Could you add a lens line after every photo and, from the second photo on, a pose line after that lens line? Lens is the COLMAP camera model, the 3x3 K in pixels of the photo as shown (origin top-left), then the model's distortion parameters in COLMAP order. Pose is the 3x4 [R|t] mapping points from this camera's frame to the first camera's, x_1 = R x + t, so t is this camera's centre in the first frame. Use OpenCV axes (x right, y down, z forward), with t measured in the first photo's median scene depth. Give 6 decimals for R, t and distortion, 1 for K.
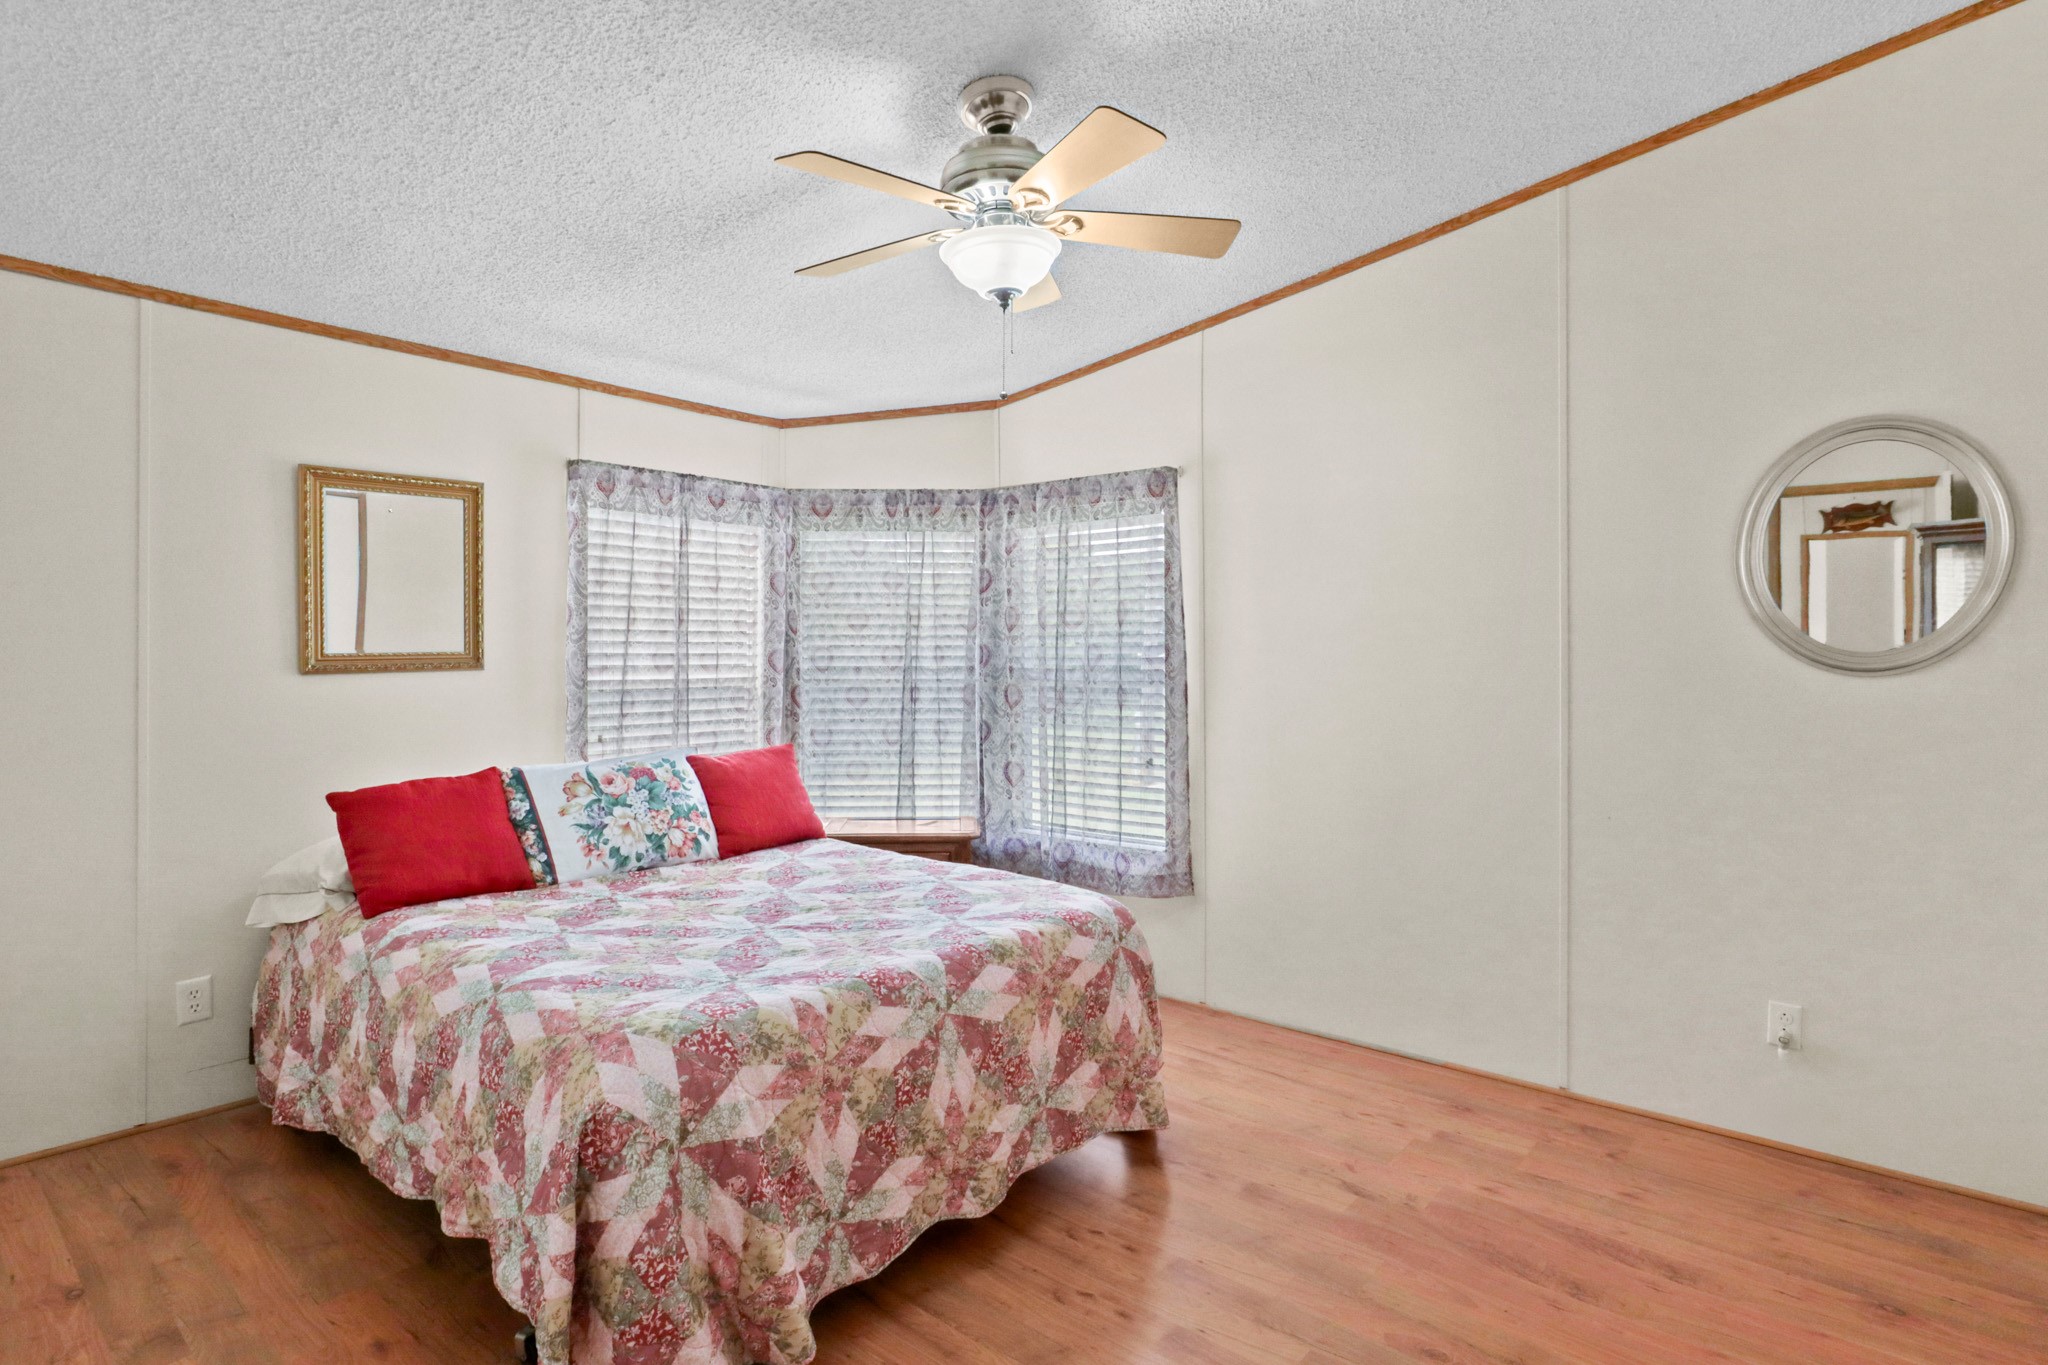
lens RADIAL K [[1045.6, 0, 1066.0], [0, 1045.6, 651.6], [0, 0, 1]] dist [-0.040515, 0.005839]
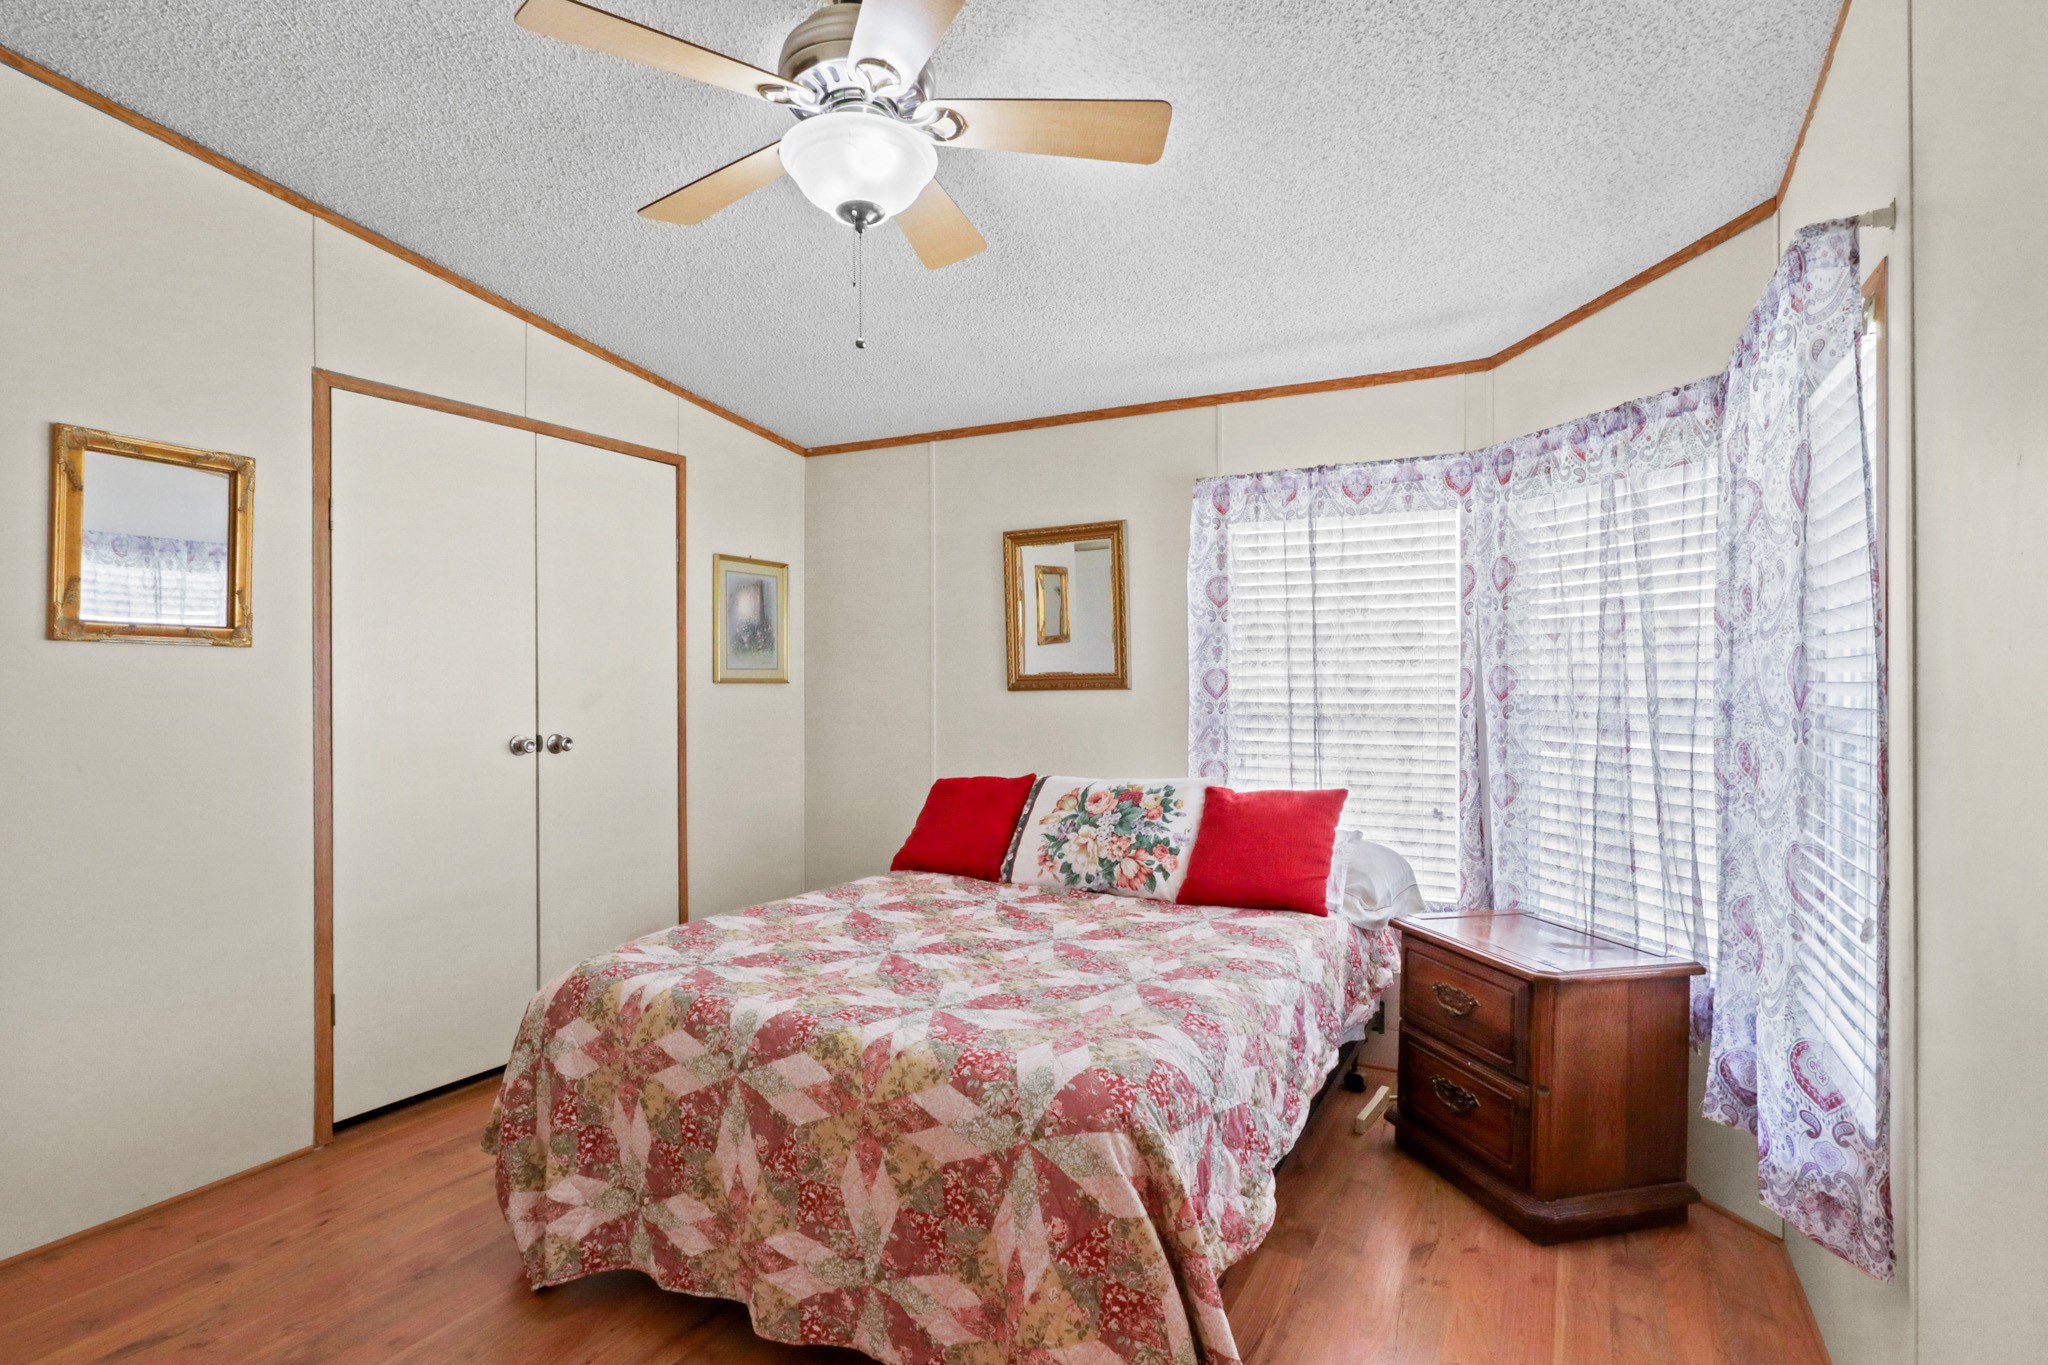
lens RADIAL K [[1045.6, 0, 1028.2], [0, 1045.6, 683.3], [0, 0, 1]] dist [-0.040515, 0.005839]
pose [[0.171443, 0.004216, -0.985185, 0.571888], [0.003066, 0.999984, 0.004813, 0.005954], [0.985189, -0.003845, 0.171427, 0.781751]]
